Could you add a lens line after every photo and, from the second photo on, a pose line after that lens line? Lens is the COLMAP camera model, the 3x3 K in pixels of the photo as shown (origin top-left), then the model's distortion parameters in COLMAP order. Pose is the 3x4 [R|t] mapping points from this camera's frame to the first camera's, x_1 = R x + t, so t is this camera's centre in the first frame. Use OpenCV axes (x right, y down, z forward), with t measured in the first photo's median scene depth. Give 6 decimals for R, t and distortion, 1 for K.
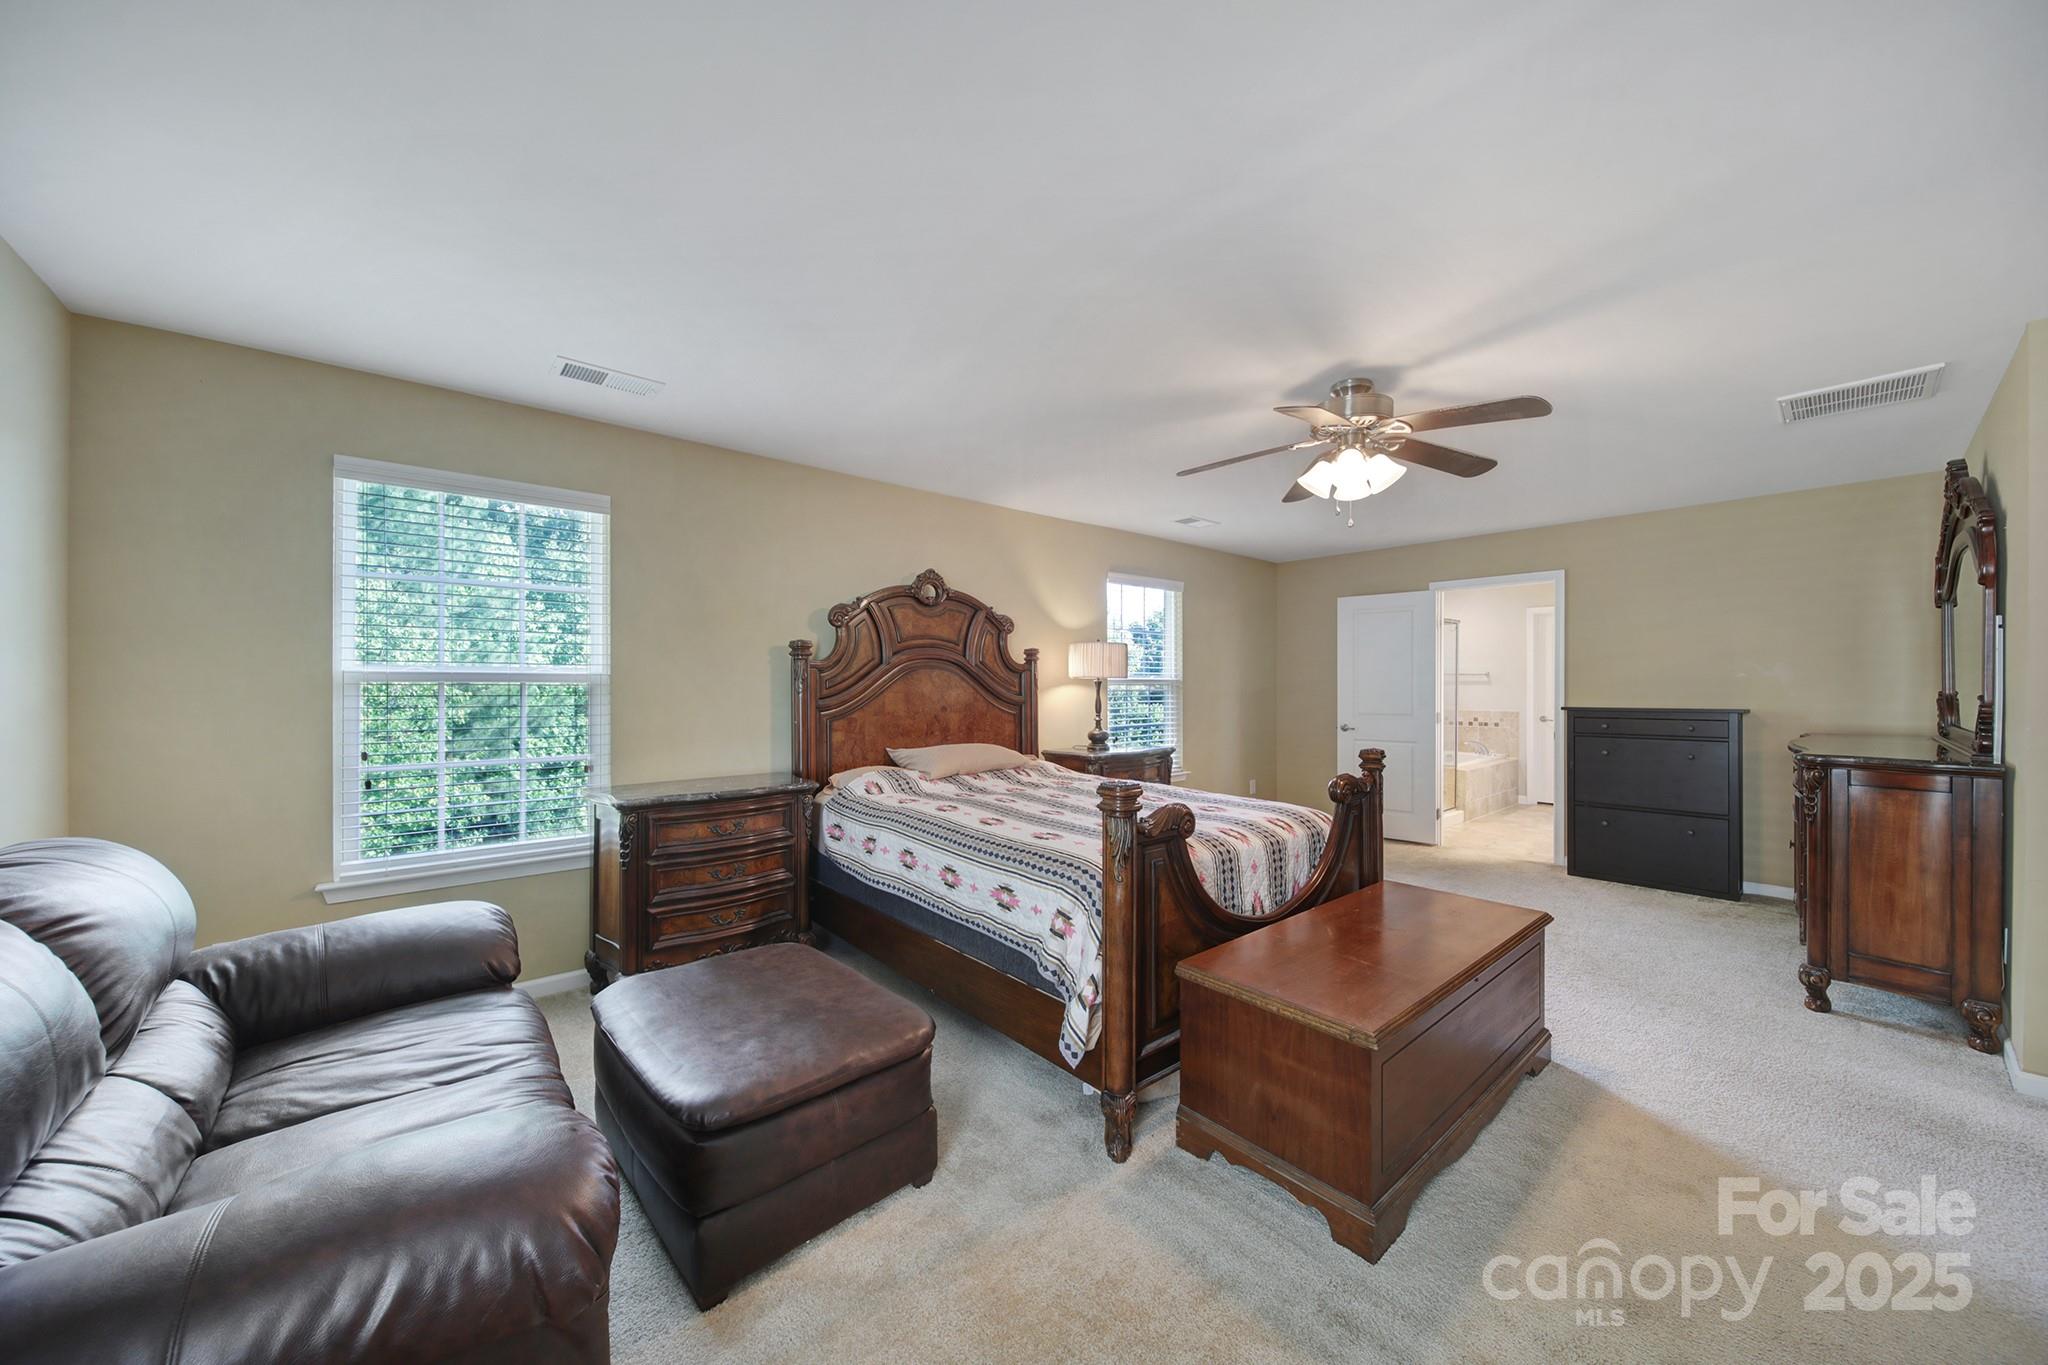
lens RADIAL K [[718.4, 0, 1015.1], [0, 718.4, 684.4], [0, 0, 1]] dist [-0.001868, -0.001320]
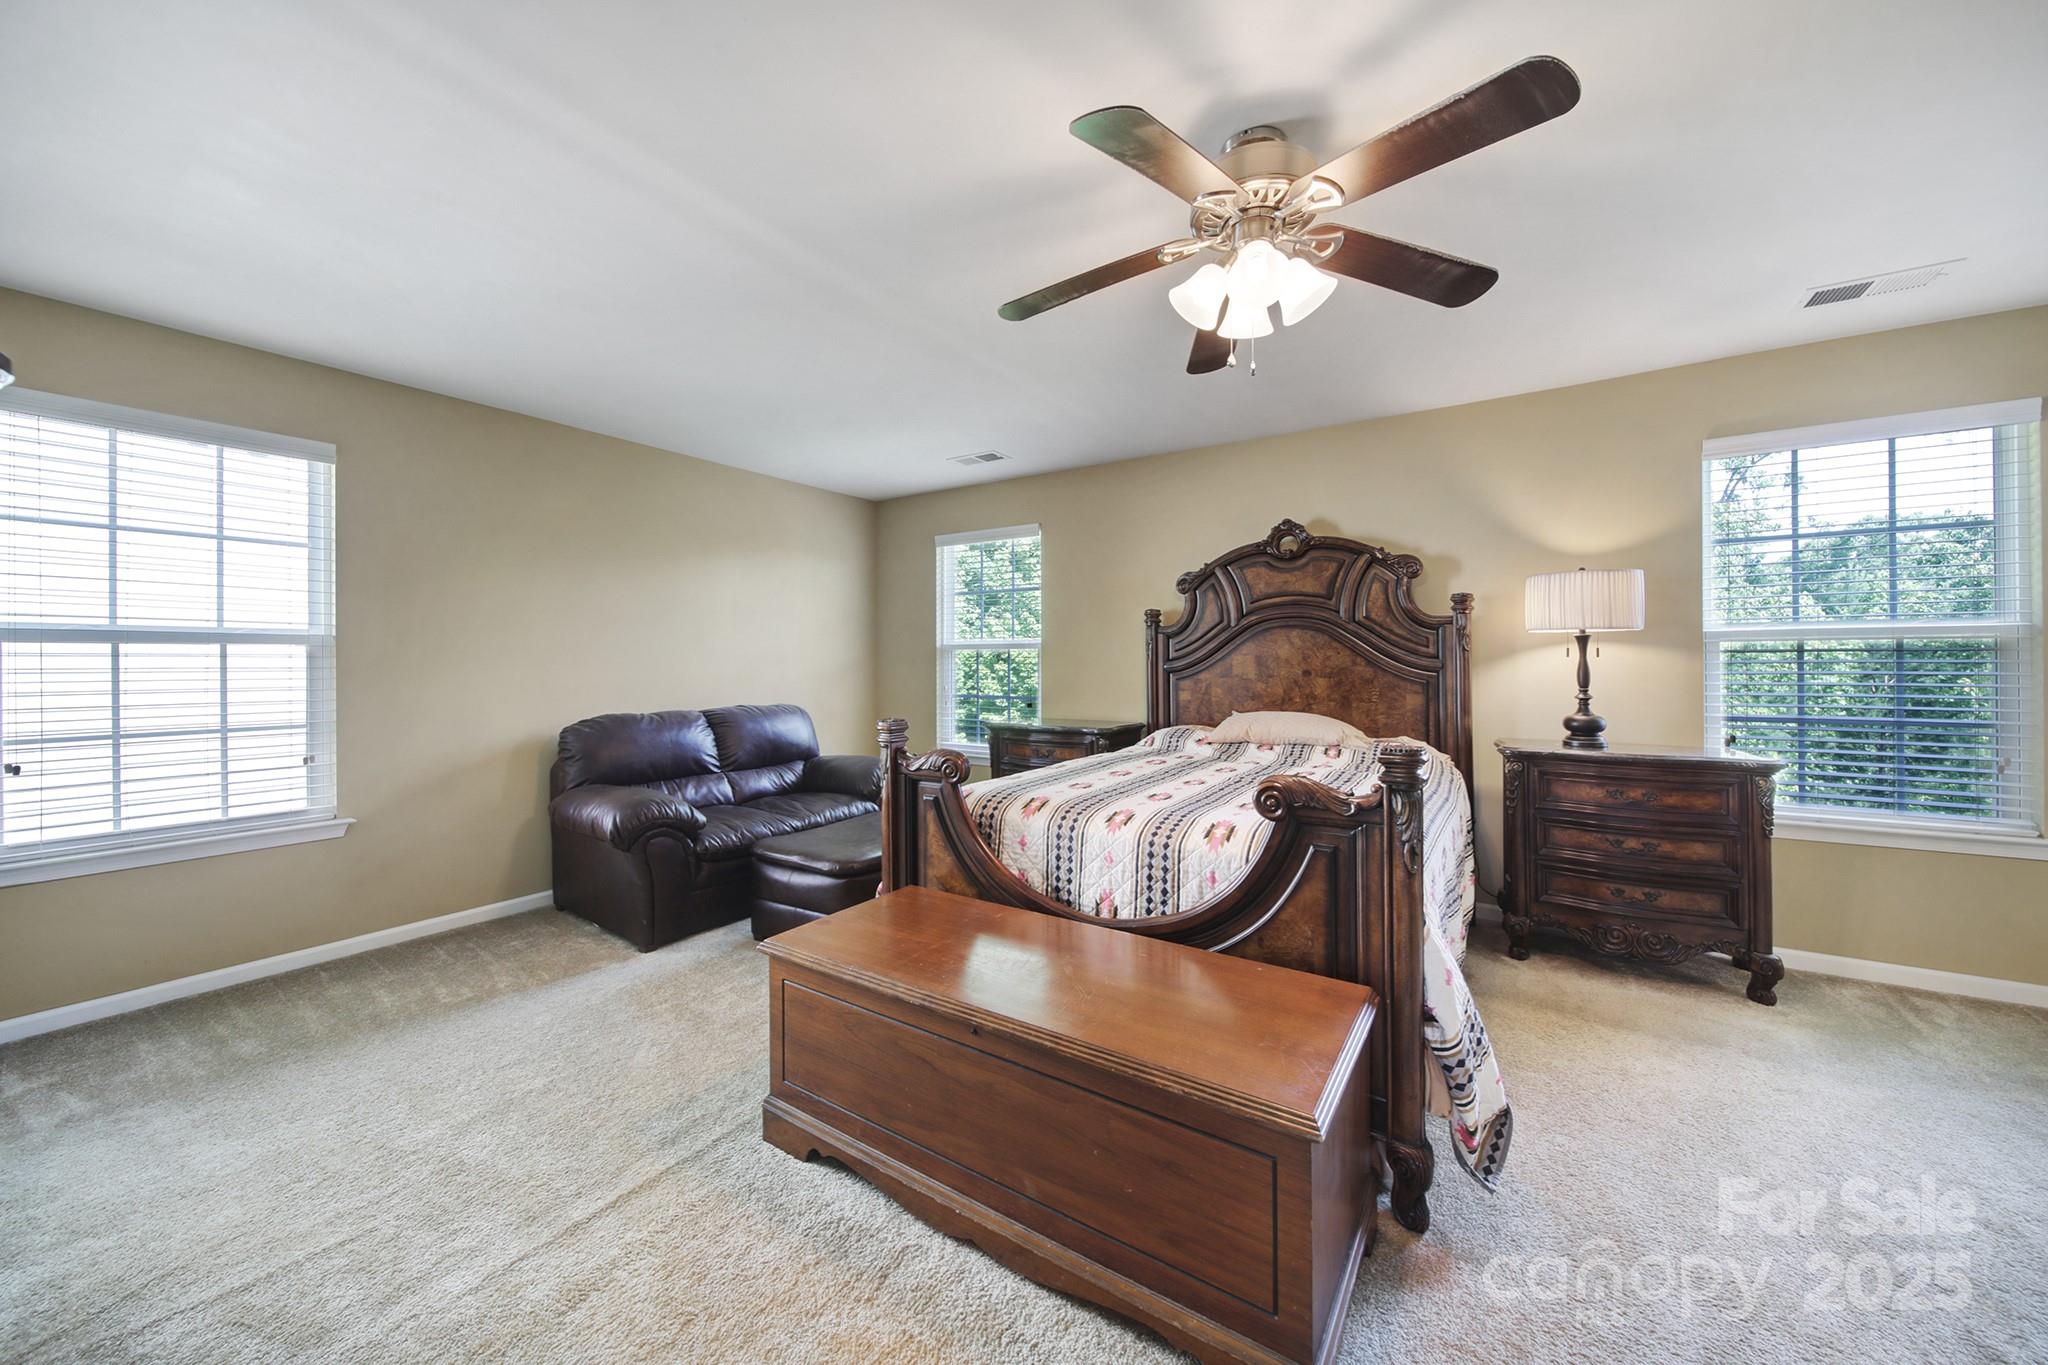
lens RADIAL K [[718.4, 0, 1009.6], [0, 718.4, 669.7], [0, 0, 1]] dist [-0.001868, -0.001320]
pose [[0.266496, 0.012789, -0.963751, 0.669779], [0.004279, 0.999886, 0.014452, 0.016012], [0.963826, -0.007975, 0.266411, 0.414816]]
